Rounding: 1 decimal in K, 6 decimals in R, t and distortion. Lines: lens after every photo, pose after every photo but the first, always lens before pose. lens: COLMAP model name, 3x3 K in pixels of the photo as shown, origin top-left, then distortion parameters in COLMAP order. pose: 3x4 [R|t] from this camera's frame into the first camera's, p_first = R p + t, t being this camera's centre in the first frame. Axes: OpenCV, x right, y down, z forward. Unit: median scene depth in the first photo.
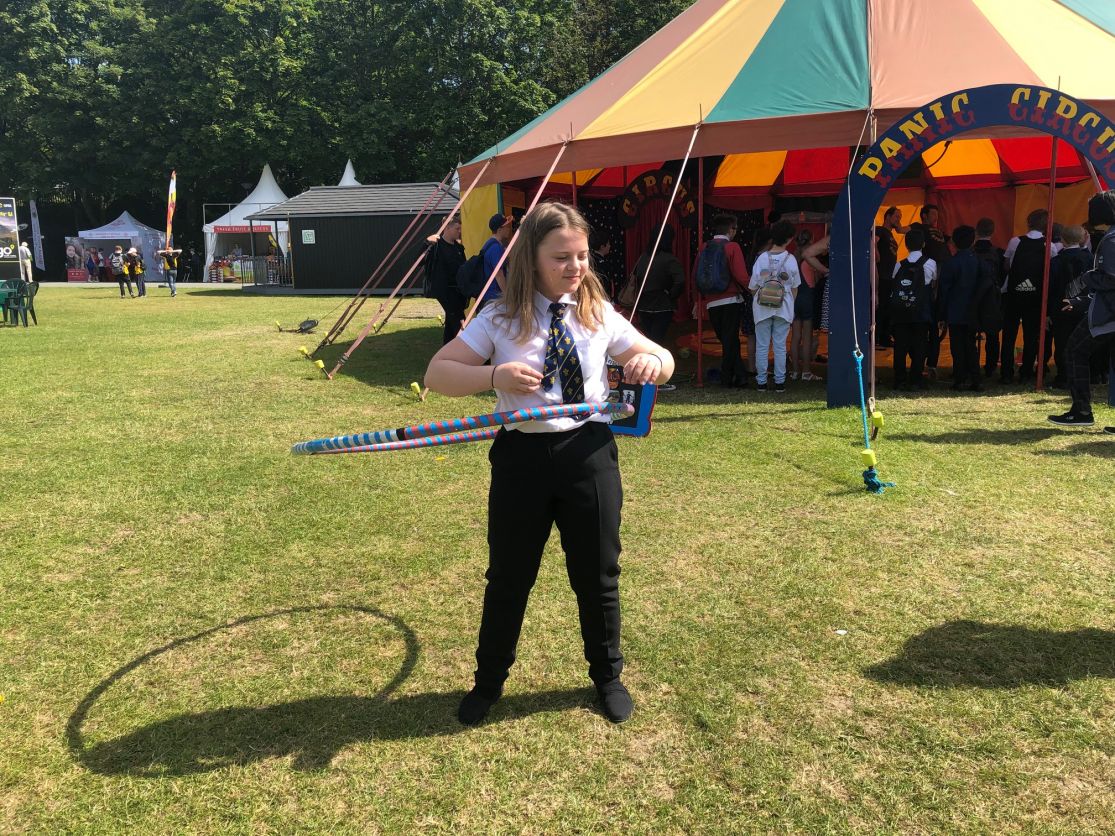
lens RADIAL K [[908.8, 0, 551.1], [0, 908.8, 414.1], [0, 0, 1]] dist [0.026190, 0.002449]
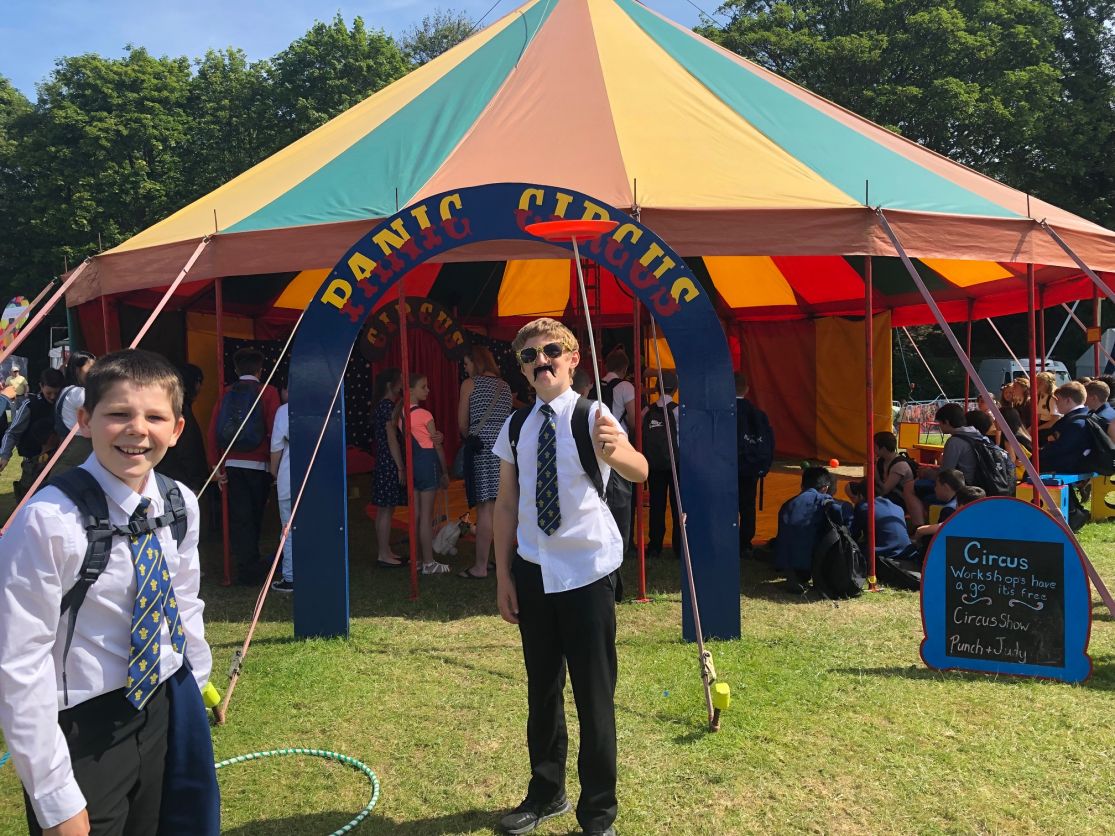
lens RADIAL K [[908.8, 0, 551.1], [0, 908.8, 414.1], [0, 0, 1]] dist [0.026190, 0.002449]
pose [[0.998784, 0.002913, 0.049205, 0.479946], [0.003679, 0.991061, -0.133362, -0.084220], [-0.049154, 0.133380, 0.989845, 0.312534]]
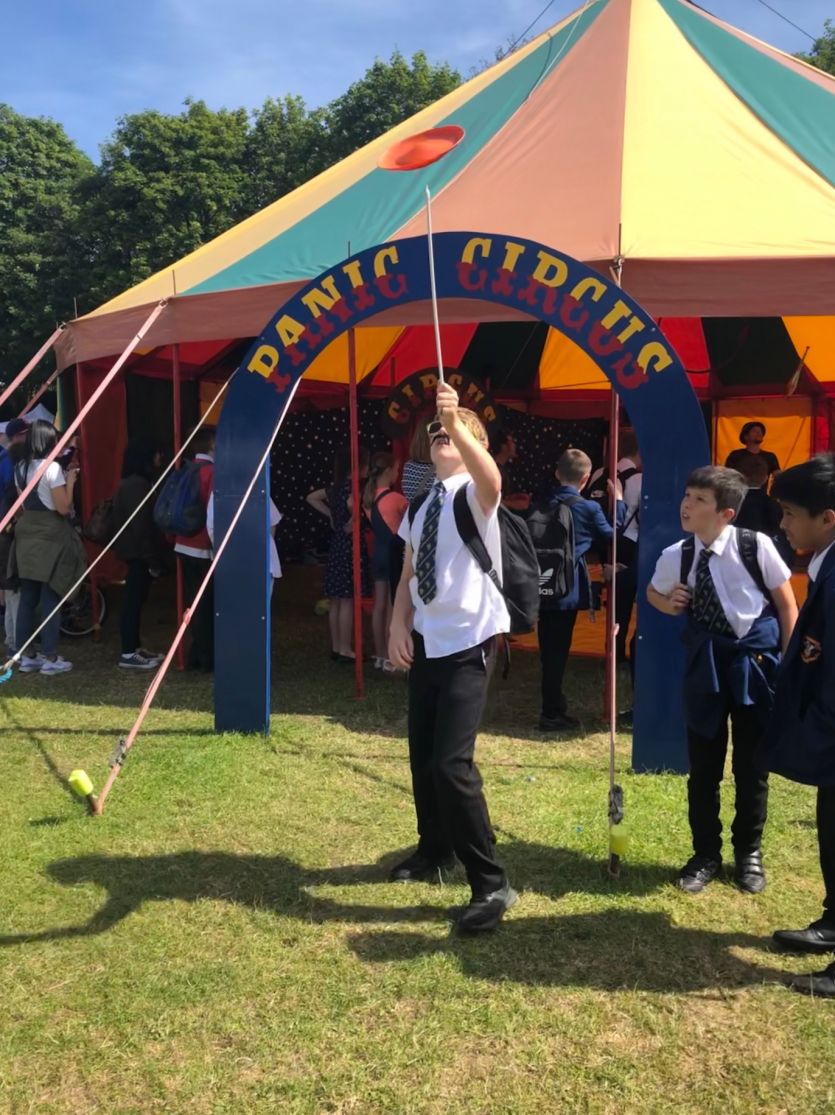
lens RADIAL K [[1003.1, 0, 417.5], [0, 1003.1, 557.5], [0, 0, 1]] dist [0.024662, -0.010265]
pose [[0.985346, 0.043961, -0.164804, 0.577557], [-0.055962, 0.996053, -0.068896, -0.090684], [0.161125, 0.077109, 0.983917, 0.337584]]
